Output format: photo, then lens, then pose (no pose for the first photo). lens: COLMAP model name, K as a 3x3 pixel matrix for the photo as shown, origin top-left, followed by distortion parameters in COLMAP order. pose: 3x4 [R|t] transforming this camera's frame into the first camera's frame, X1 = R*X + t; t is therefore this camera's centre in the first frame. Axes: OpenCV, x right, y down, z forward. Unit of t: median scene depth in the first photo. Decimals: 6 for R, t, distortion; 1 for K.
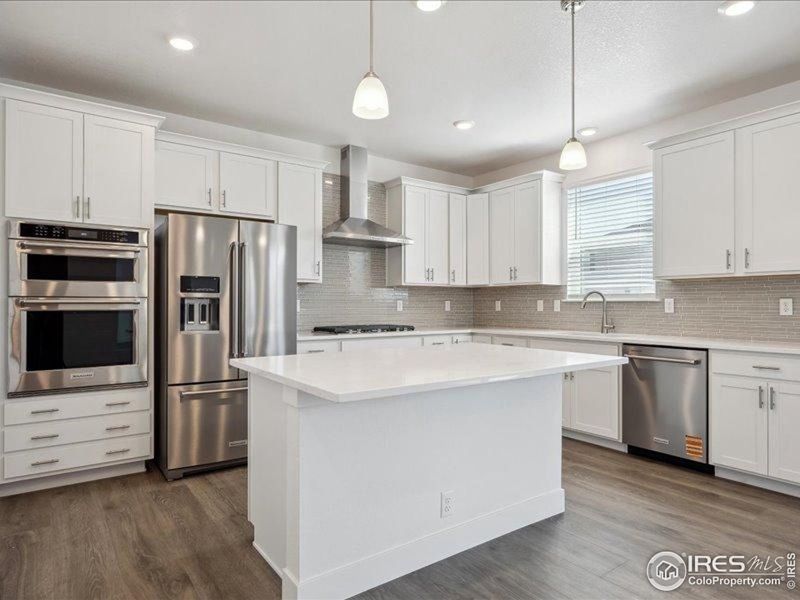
lens RADIAL K [[482.8, 0, 400.0], [0, 482.8, 300.0], [0, 0, 1]] dist [0.002339, -0.001575]
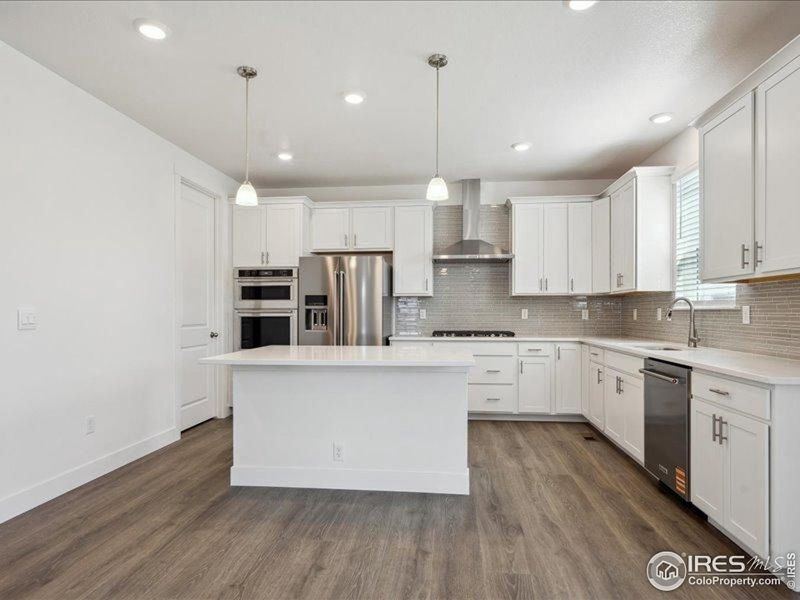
lens RADIAL K [[465.2, 0, 411.6], [0, 465.2, 312.4], [0, 0, 1]] dist [-0.014506, 0.001928]
pose [[0.749173, -0.000652, -0.662375, 0.780200], [0.006673, 0.999956, 0.006563, -0.001040], [0.662341, -0.009337, 0.749144, 0.074247]]
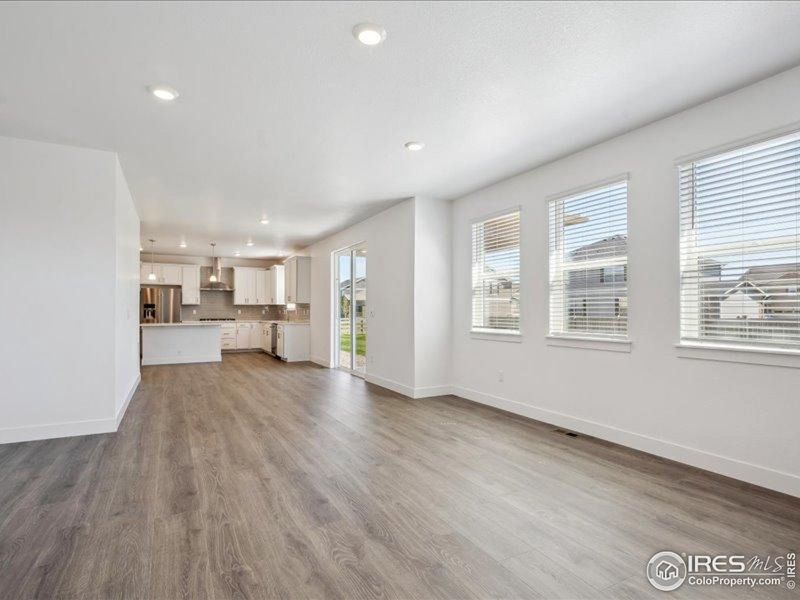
lens RADIAL K [[379.1, 0, 398.2], [0, 379.1, 304.8], [0, 0, 1]] dist [-0.000752, -0.000036]
pose [[0.994166, -0.004836, -0.107751, 1.764217], [0.004342, 0.999979, -0.004818, -0.021949], [0.107772, 0.004322, 0.994166, -1.638657]]
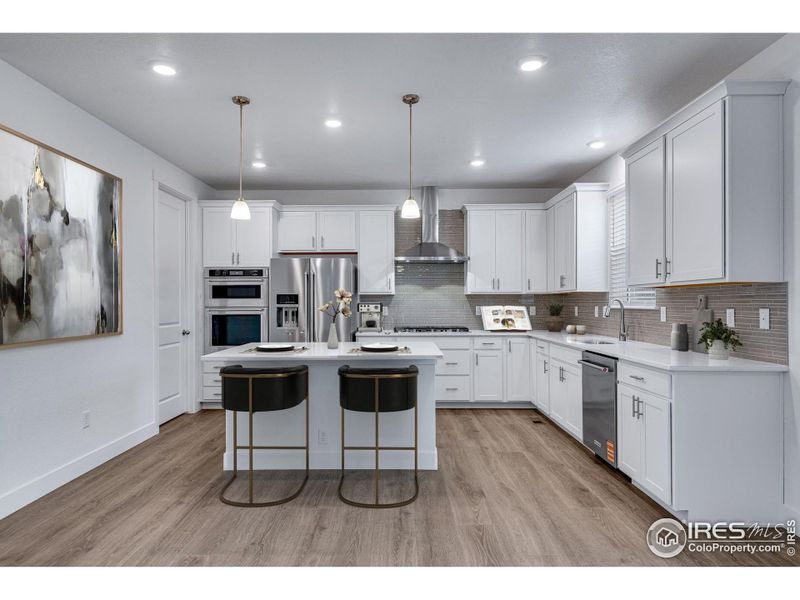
lens RADIAL K [[482.8, 0, 400.0], [0, 482.8, 300.0], [0, 0, 1]] dist [0.002339, -0.001575]
pose [[0.806233, -0.007099, -0.591556, 0.847093], [0.008759, 0.999962, -0.000063, -0.025168], [0.591534, -0.005130, 0.806264, -0.106502]]
